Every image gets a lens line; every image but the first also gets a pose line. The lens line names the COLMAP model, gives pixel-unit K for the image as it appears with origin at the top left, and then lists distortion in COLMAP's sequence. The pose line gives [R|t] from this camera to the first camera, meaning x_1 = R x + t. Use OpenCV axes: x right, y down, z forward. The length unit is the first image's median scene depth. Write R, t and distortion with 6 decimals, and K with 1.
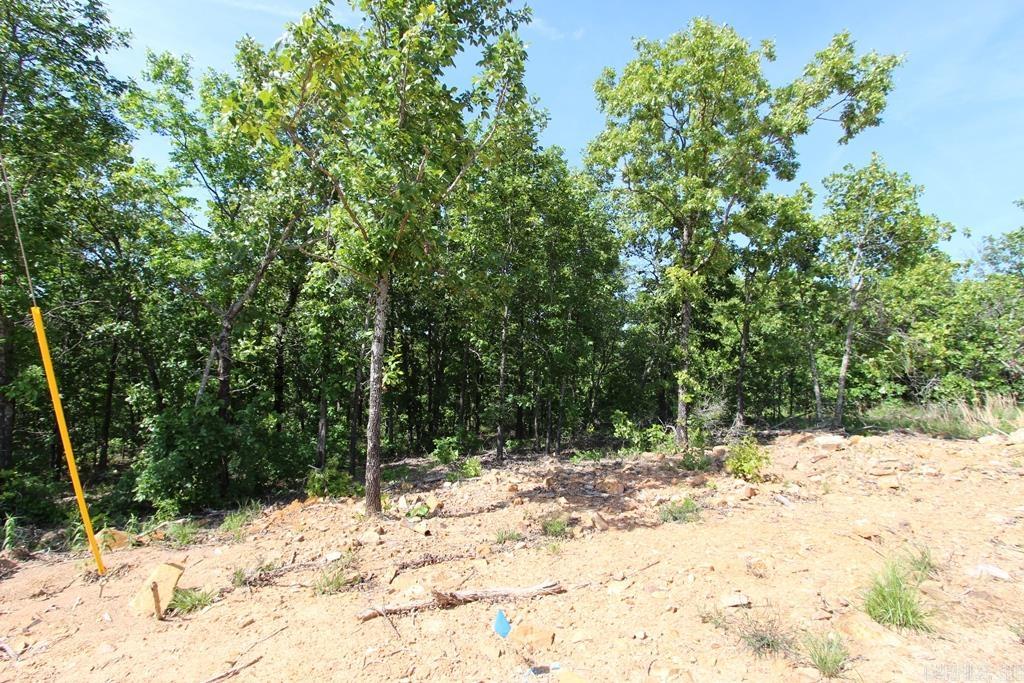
lens RADIAL K [[472.9, 0, 511.4], [0, 472.9, 349.2], [0, 0, 1]] dist [-0.023181, 0.005720]
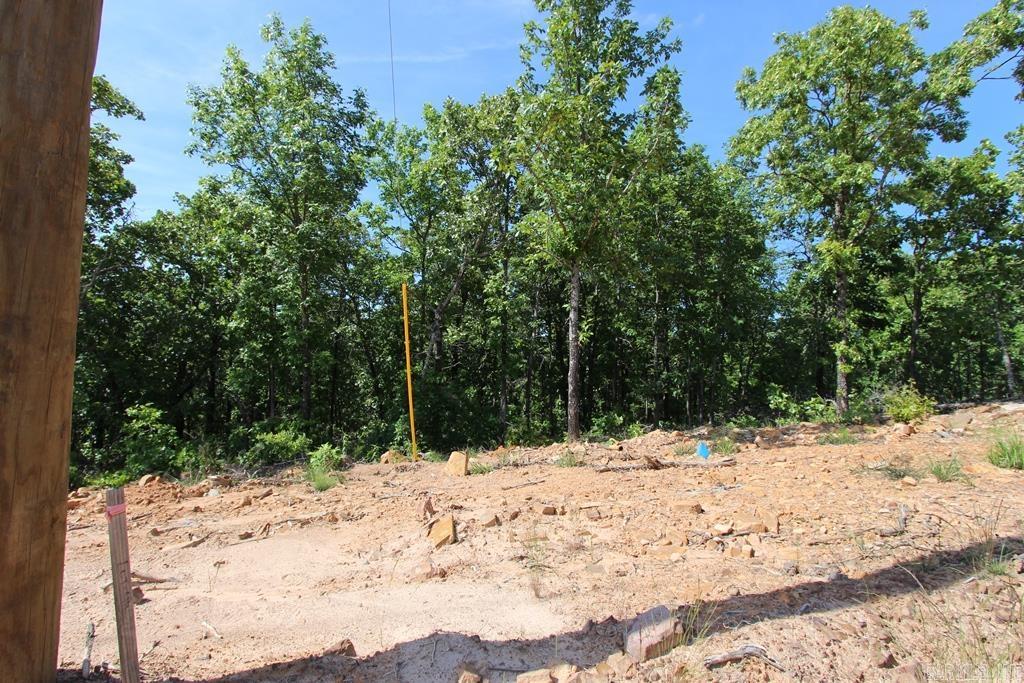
lens RADIAL K [[472.9, 0, 511.4], [0, 472.9, 349.2], [0, 0, 1]] dist [-0.023181, 0.005720]
pose [[0.961176, -0.036979, -0.273447, -0.050082], [0.031995, 0.999231, -0.022666, 0.064937], [0.274075, 0.013038, 0.961620, -0.187549]]
